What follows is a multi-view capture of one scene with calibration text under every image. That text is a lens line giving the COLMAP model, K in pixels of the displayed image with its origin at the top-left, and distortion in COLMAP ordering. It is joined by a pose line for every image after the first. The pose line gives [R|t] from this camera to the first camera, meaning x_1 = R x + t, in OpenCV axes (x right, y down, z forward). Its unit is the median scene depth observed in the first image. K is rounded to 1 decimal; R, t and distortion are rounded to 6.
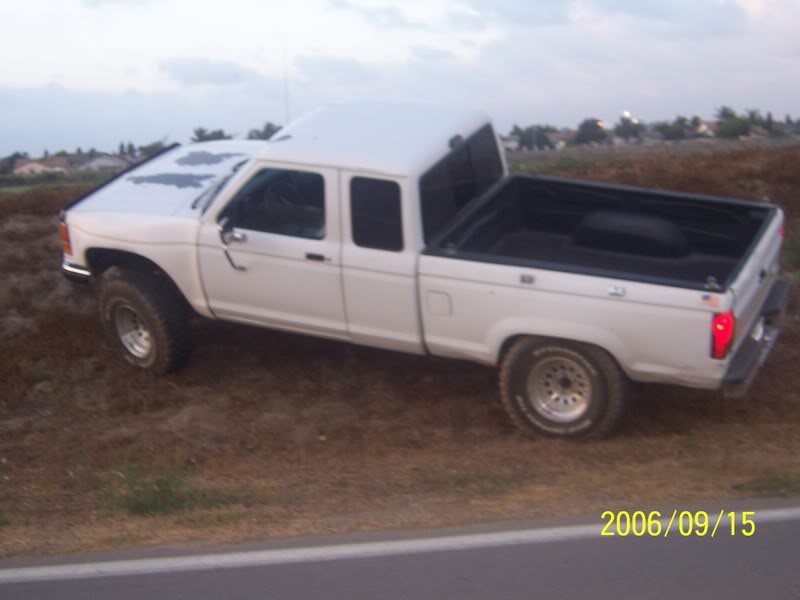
lens RADIAL K [[1381.0, 0, 400.0], [0, 1381.0, 300.0], [0, 0, 1]] dist [-0.001797, -0.045666]
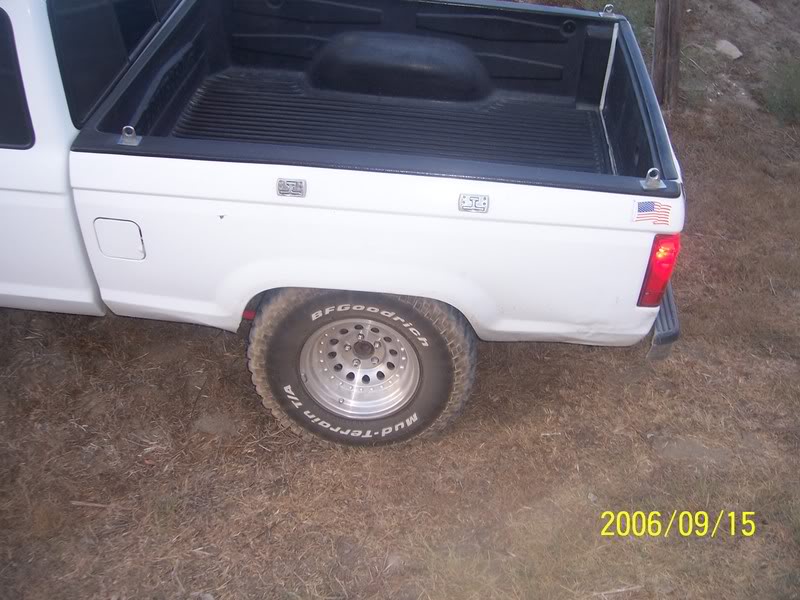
lens RADIAL K [[875.8, 0, 400.0], [0, 875.8, 300.0], [0, 0, 1]] dist [-0.161797, 0.003008]
pose [[0.935122, -0.151862, 0.320132, 0.020228], [0.062688, 0.960152, 0.272356, -0.058793], [-0.348735, -0.234618, 0.907380, 0.669945]]
